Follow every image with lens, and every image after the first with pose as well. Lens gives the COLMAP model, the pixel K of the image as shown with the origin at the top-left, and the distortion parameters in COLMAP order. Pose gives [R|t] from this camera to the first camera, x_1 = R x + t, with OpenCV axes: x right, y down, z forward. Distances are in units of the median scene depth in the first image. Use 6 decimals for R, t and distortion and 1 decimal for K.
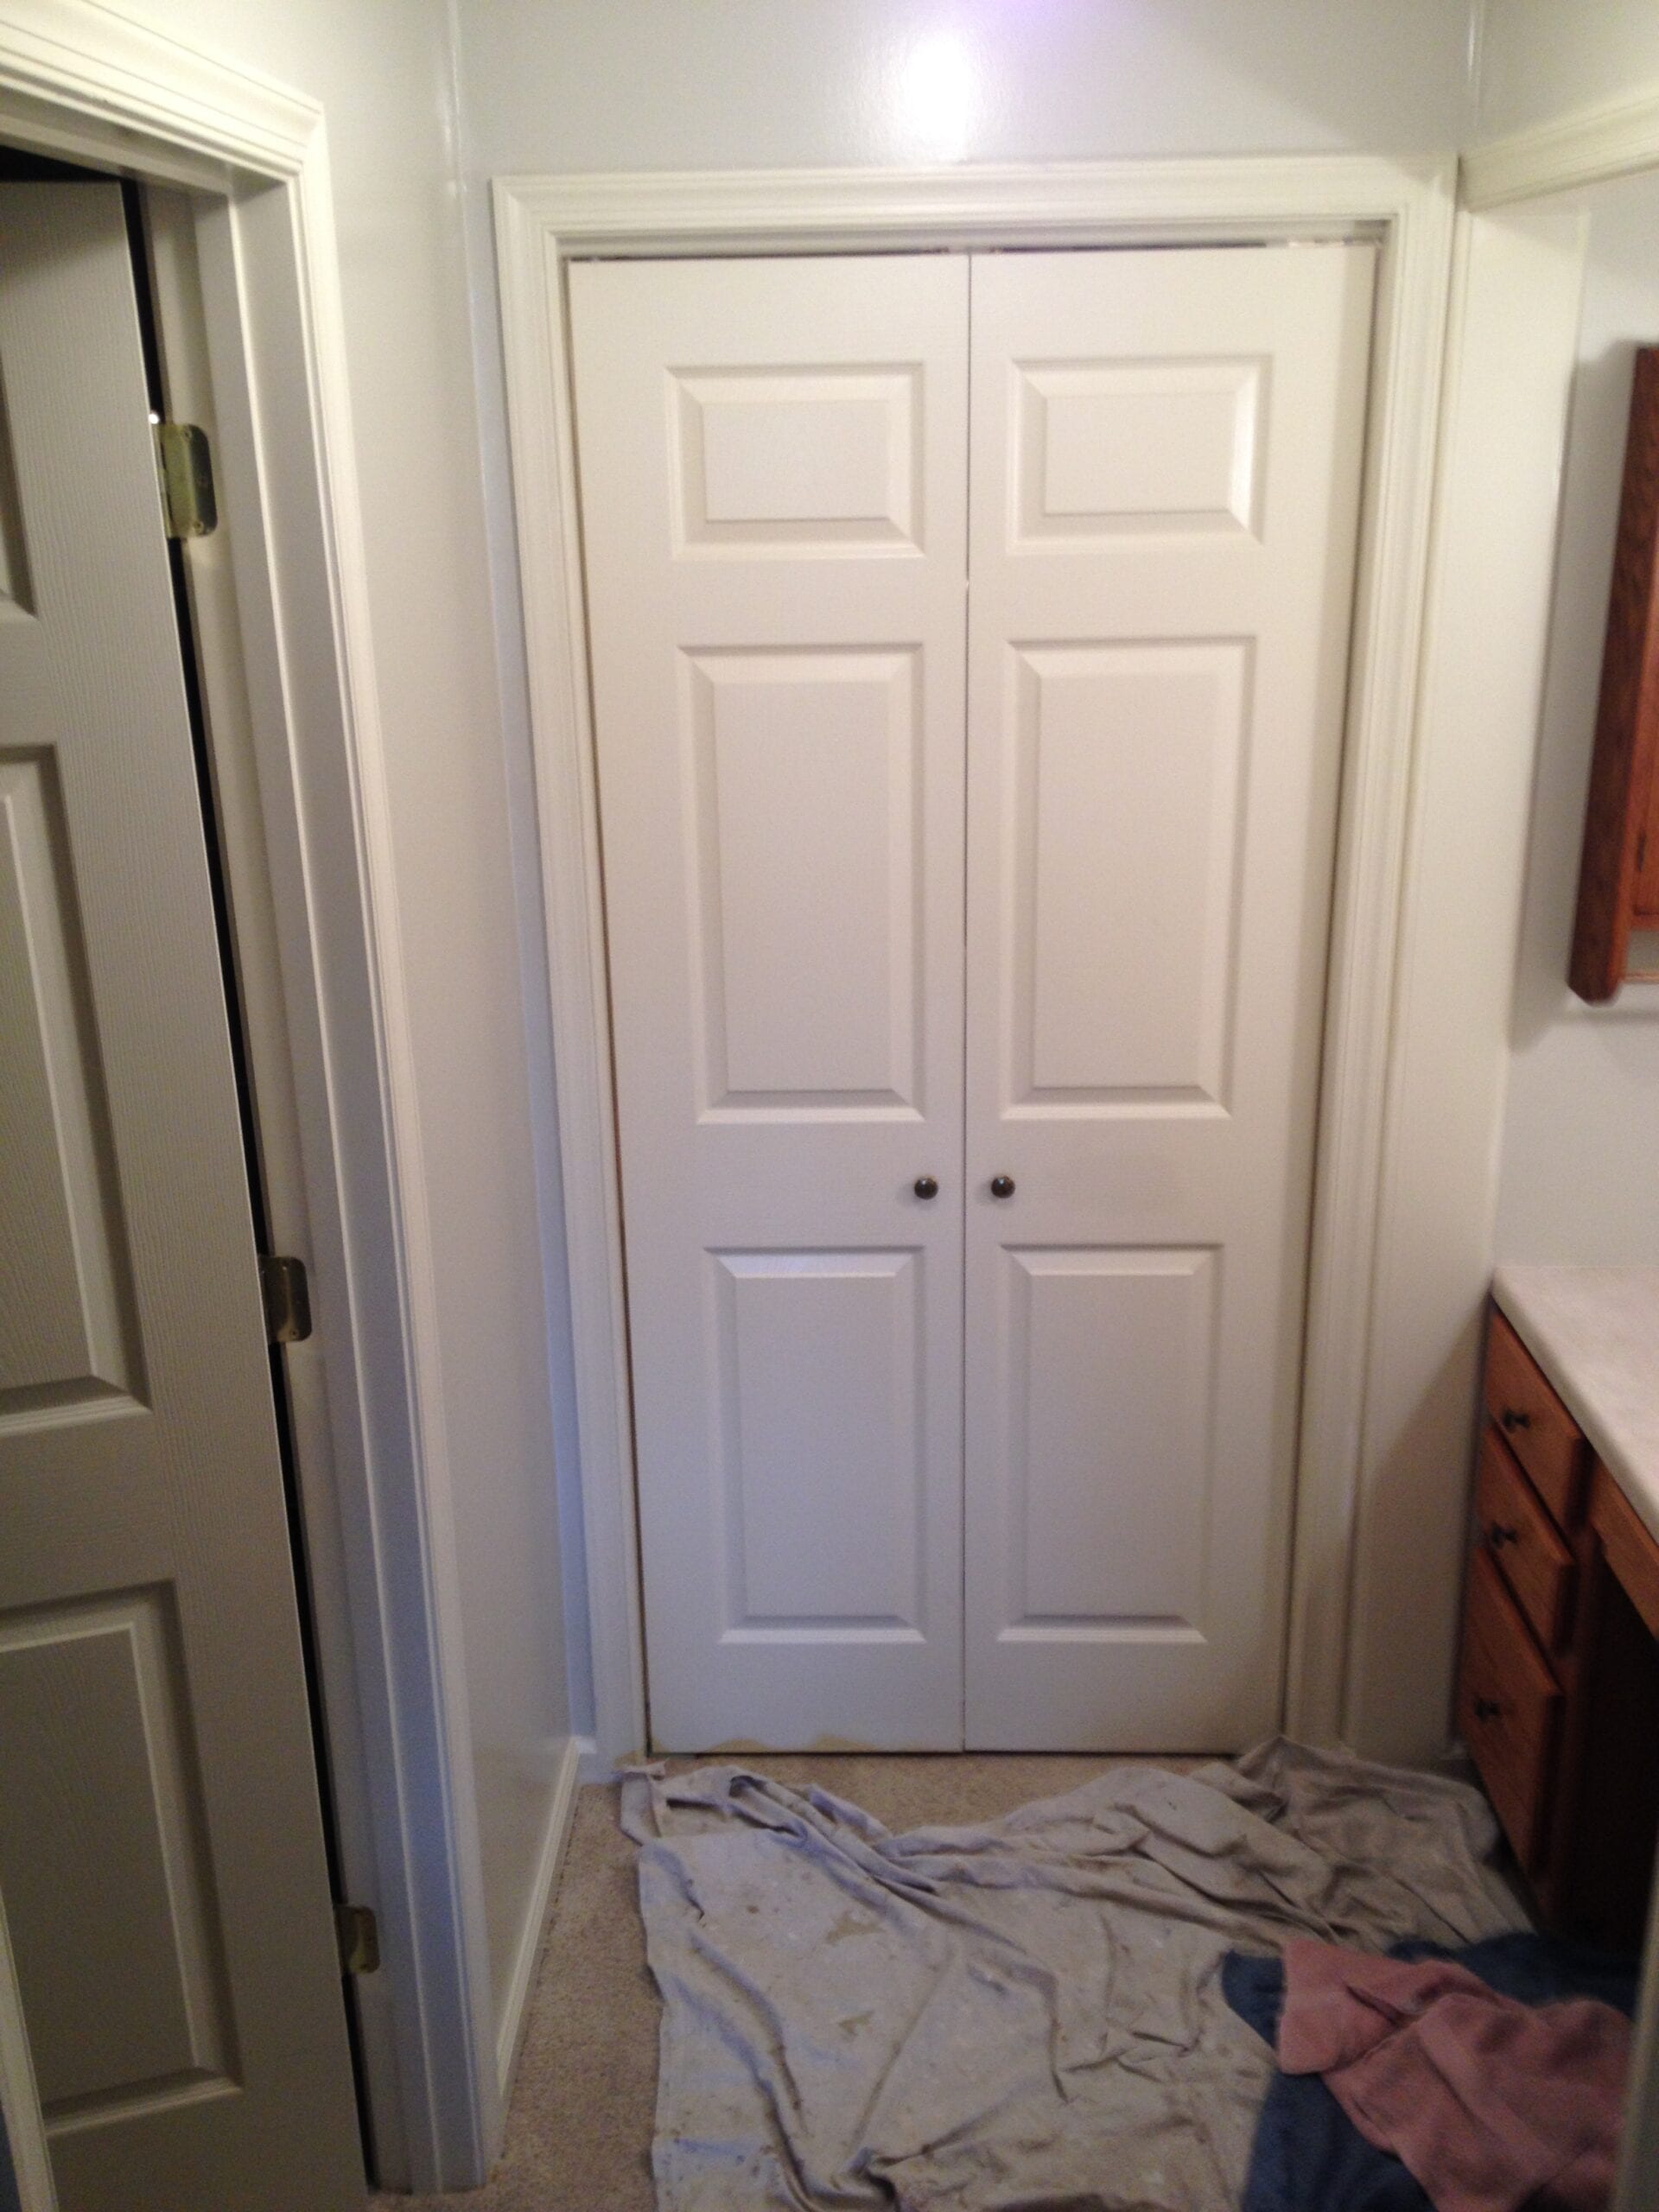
lens RADIAL K [[2072.6, 0, 838.1], [0, 2072.6, 1098.0], [0, 0, 1]] dist [0.129599, -0.247823]
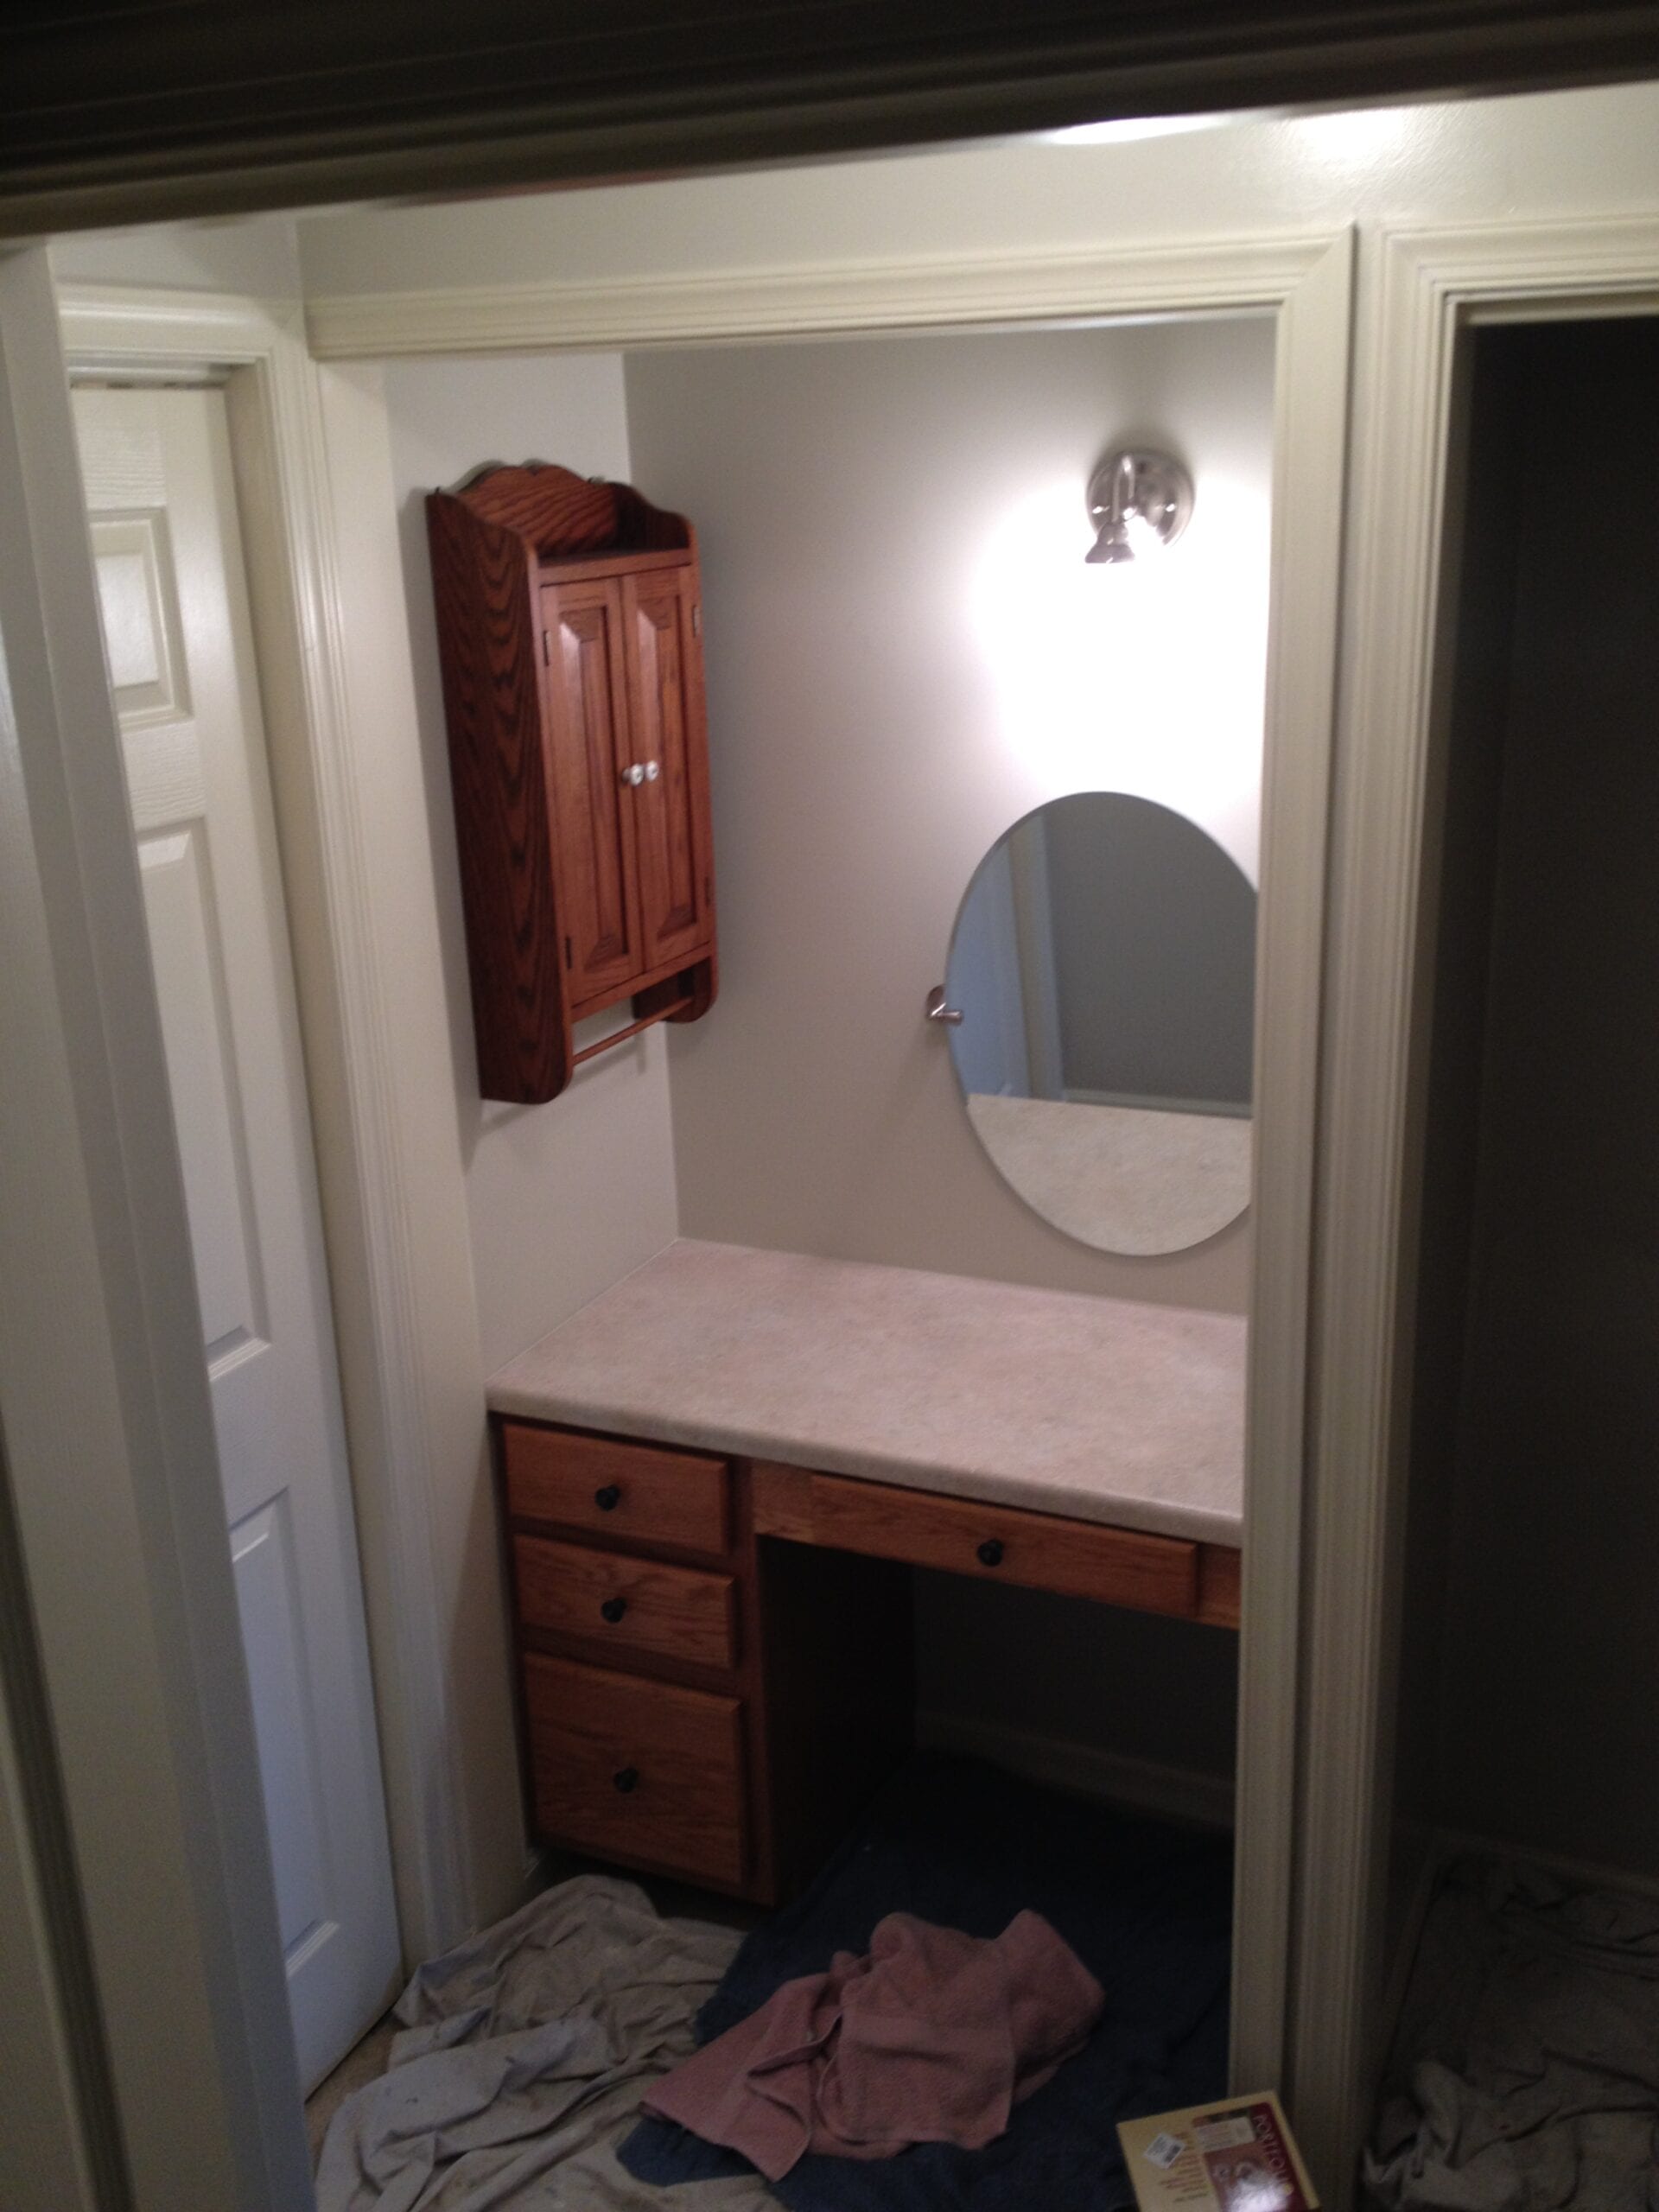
lens RADIAL K [[2072.6, 0, 838.1], [0, 2072.6, 1098.0], [0, 0, 1]] dist [0.129599, -0.247823]
pose [[0.389831, -0.274404, 0.879053, -0.470627], [0.329933, 0.932821, 0.144873, -0.138965], [-0.859753, 0.233553, 0.454177, 0.365037]]
